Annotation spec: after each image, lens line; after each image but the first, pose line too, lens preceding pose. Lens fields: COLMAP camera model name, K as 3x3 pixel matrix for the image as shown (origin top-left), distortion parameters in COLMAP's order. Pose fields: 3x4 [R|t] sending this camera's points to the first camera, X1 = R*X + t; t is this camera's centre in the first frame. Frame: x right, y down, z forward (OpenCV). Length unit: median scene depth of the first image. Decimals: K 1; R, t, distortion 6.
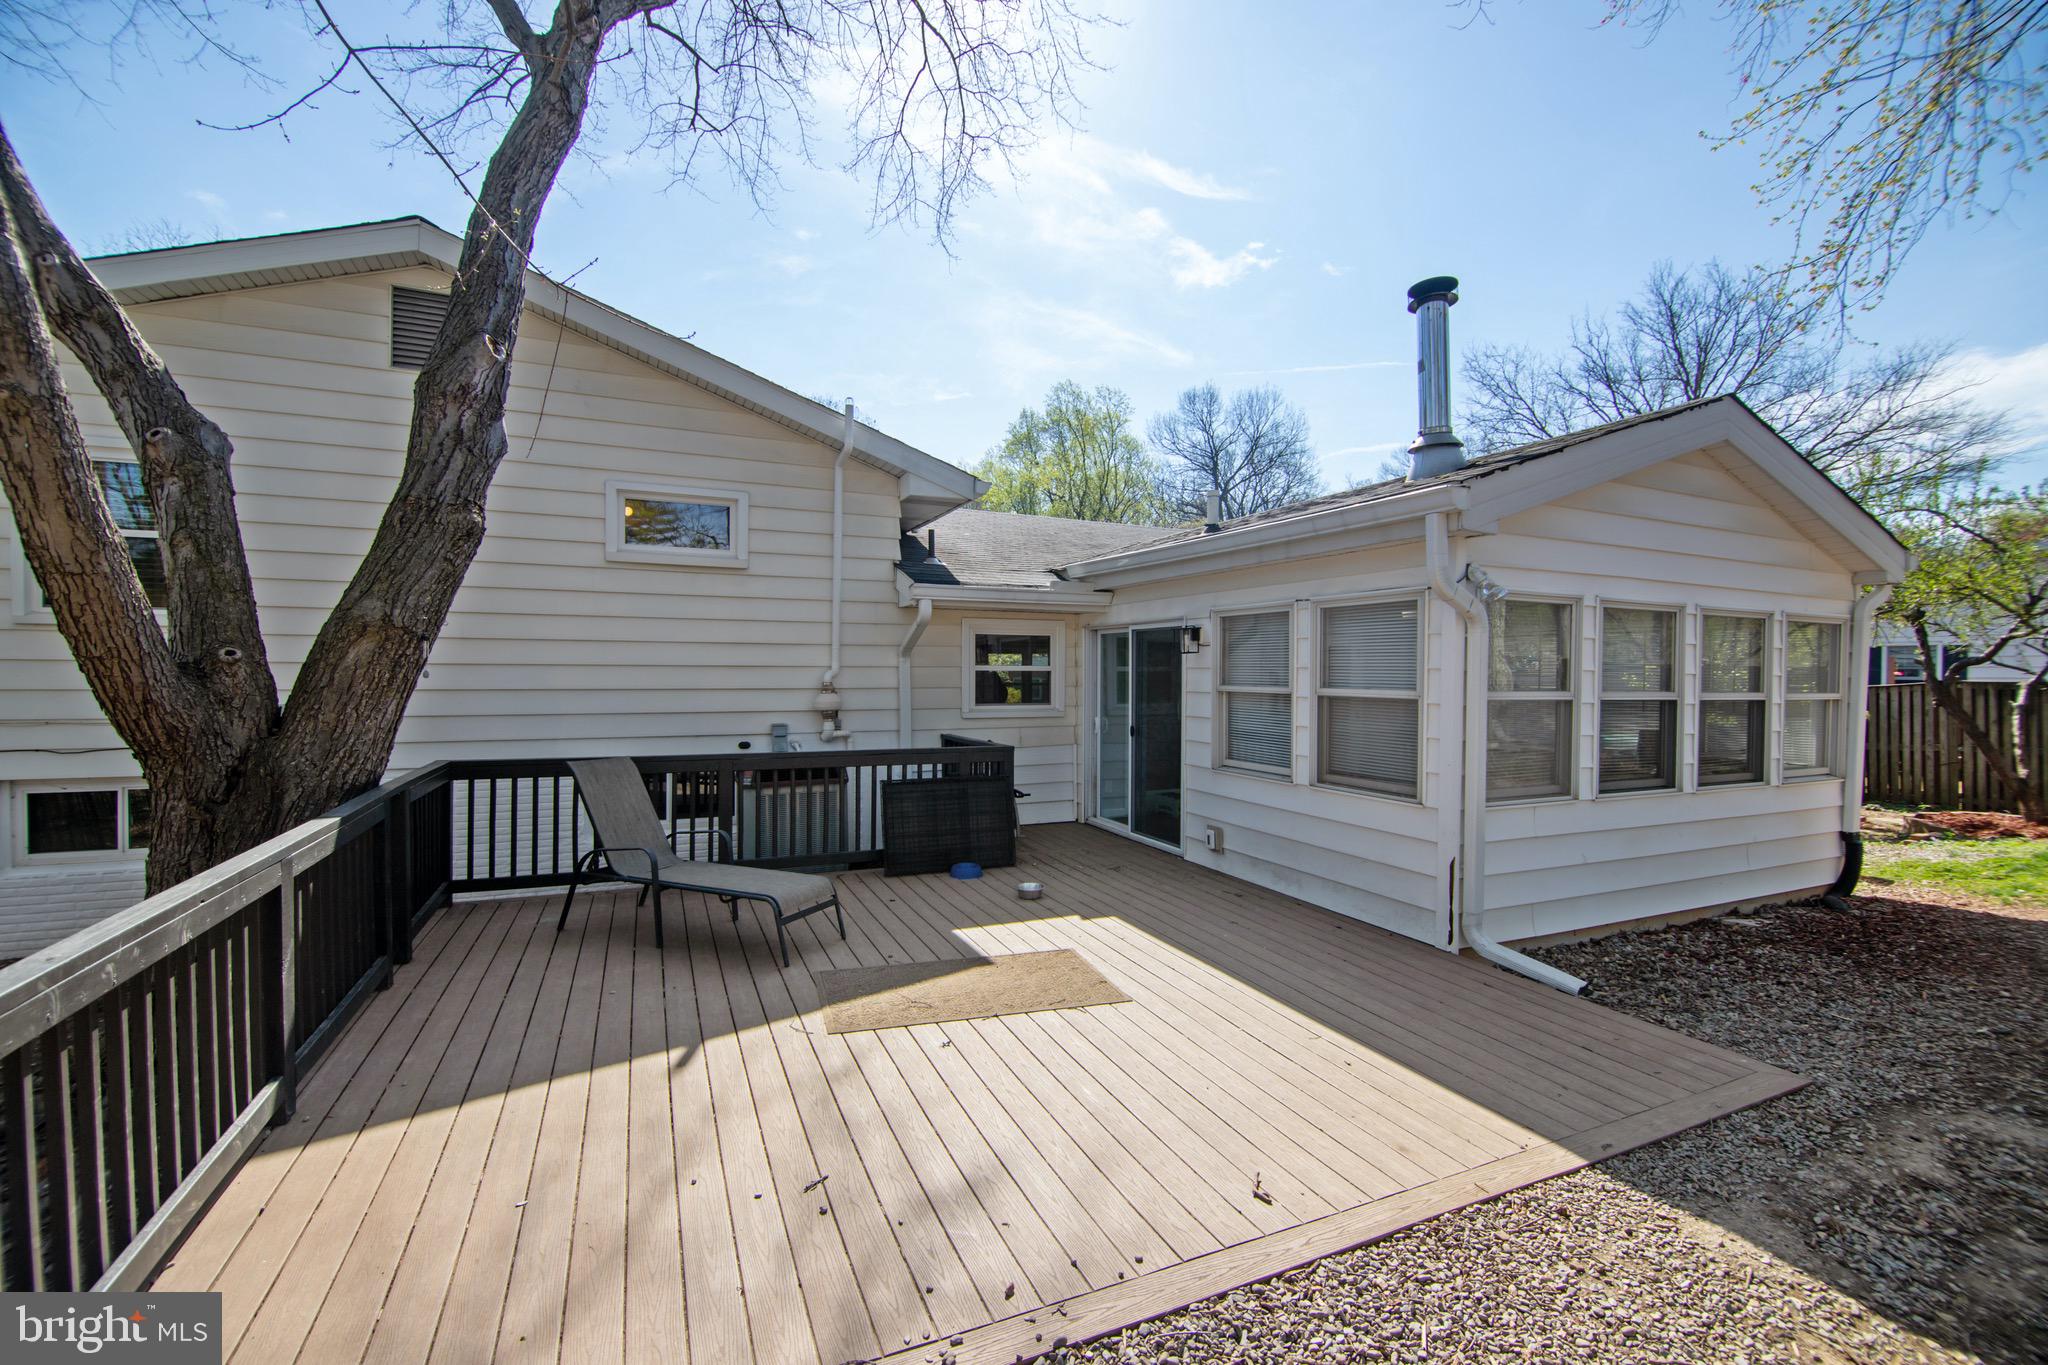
lens RADIAL K [[901.2, 0, 1033.3], [0, 901.2, 682.0], [0, 0, 1]] dist [-0.001085, -0.008683]
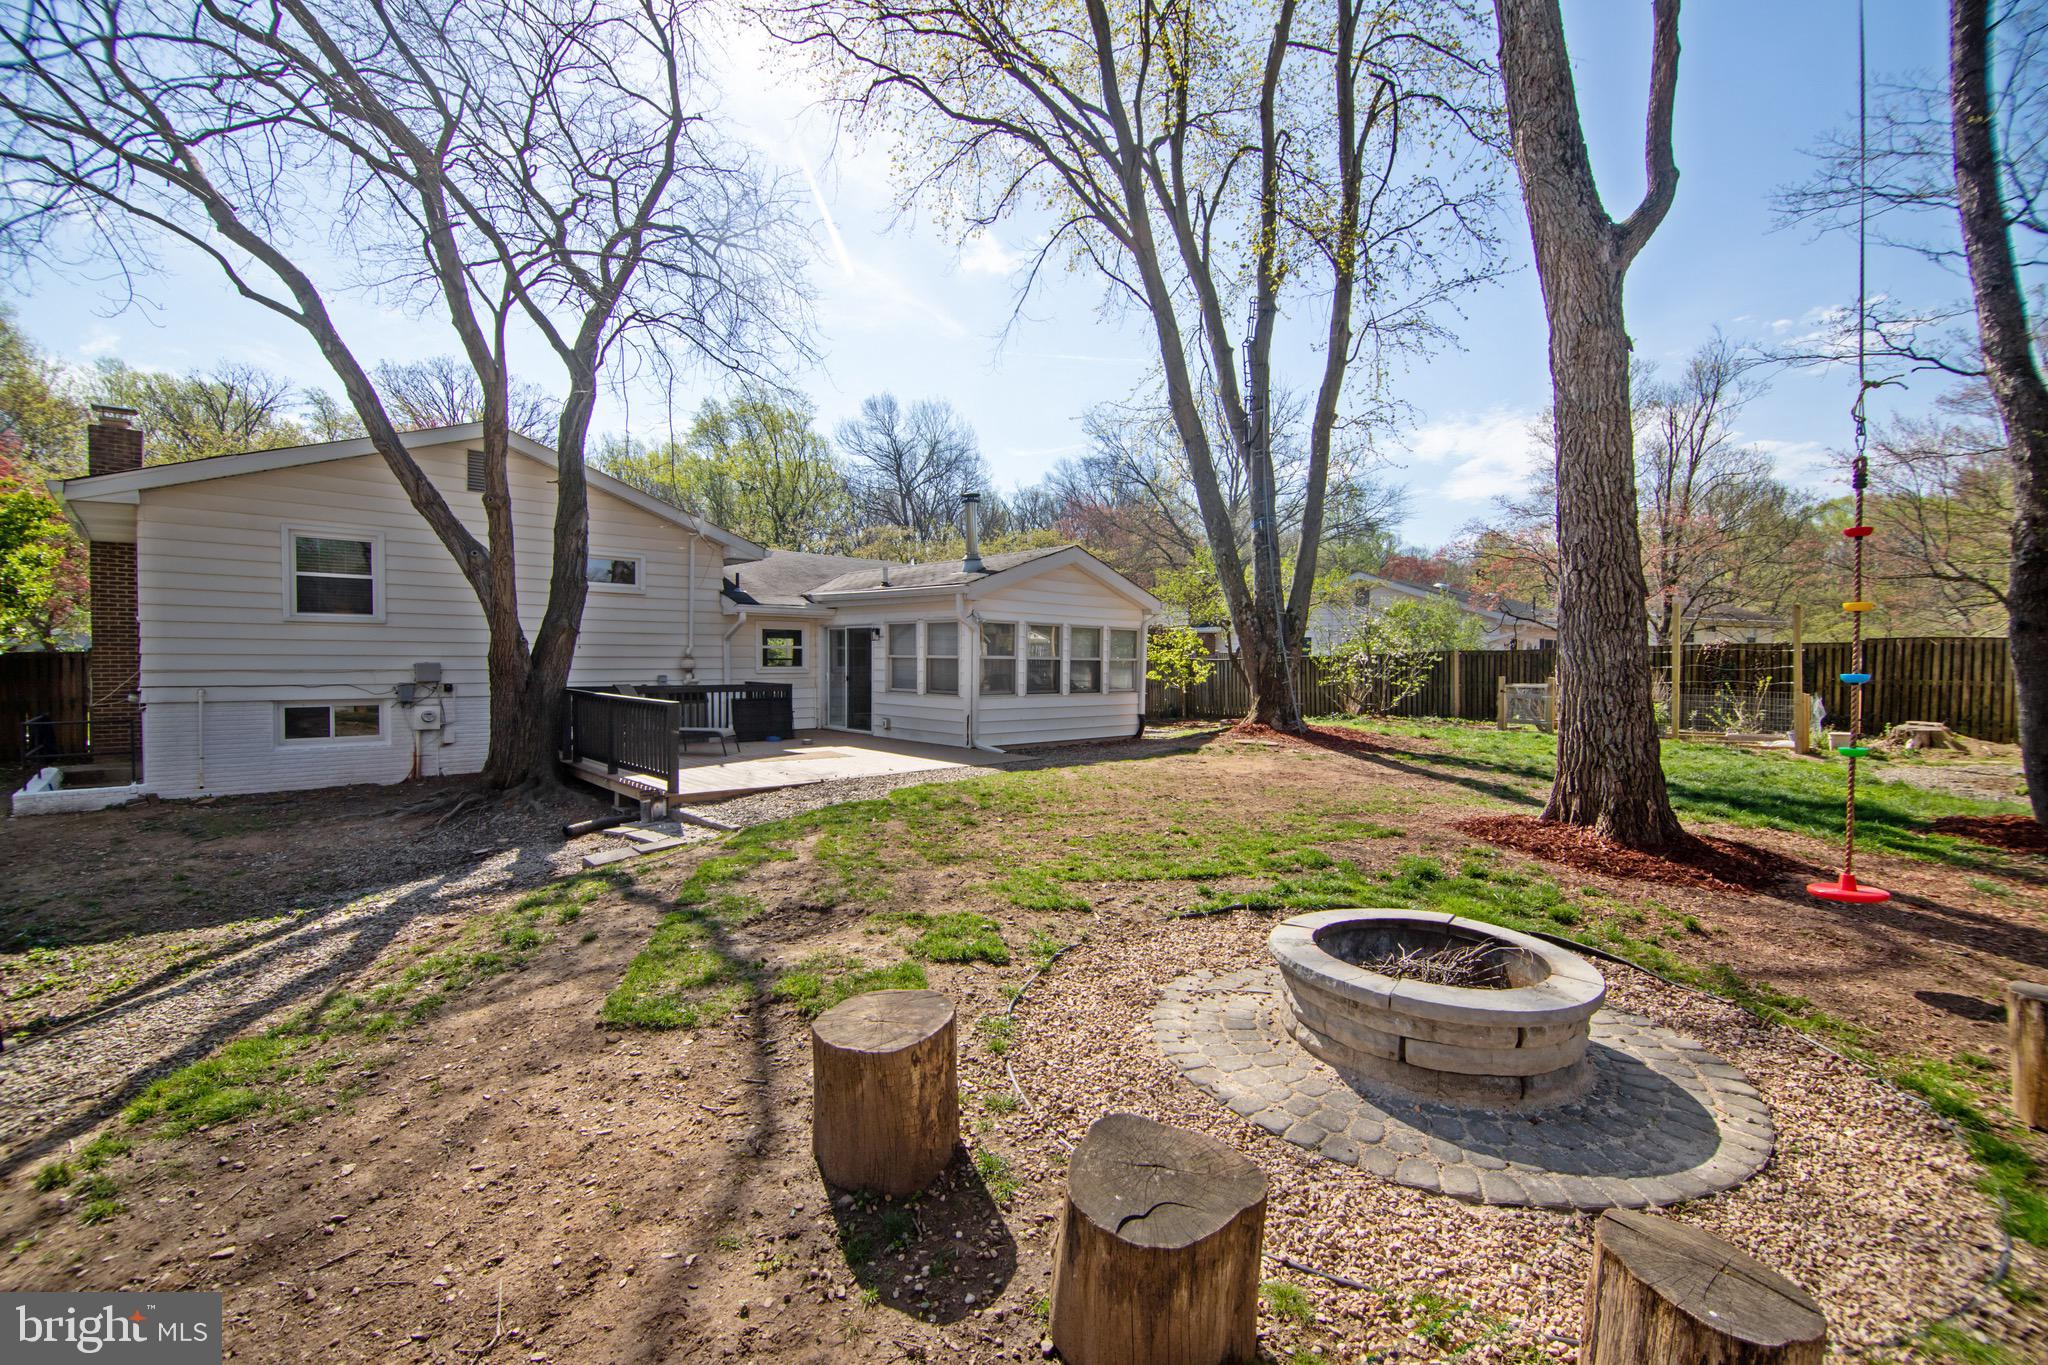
lens RADIAL K [[901.2, 0, 1033.3], [0, 901.2, 682.0], [0, 0, 1]] dist [-0.001085, -0.008683]
pose [[0.940885, -0.007126, 0.338651, -0.196627], [0.001271, 0.999846, 0.017509, 0.029975], [-0.338724, -0.016044, 0.940749, -1.133294]]
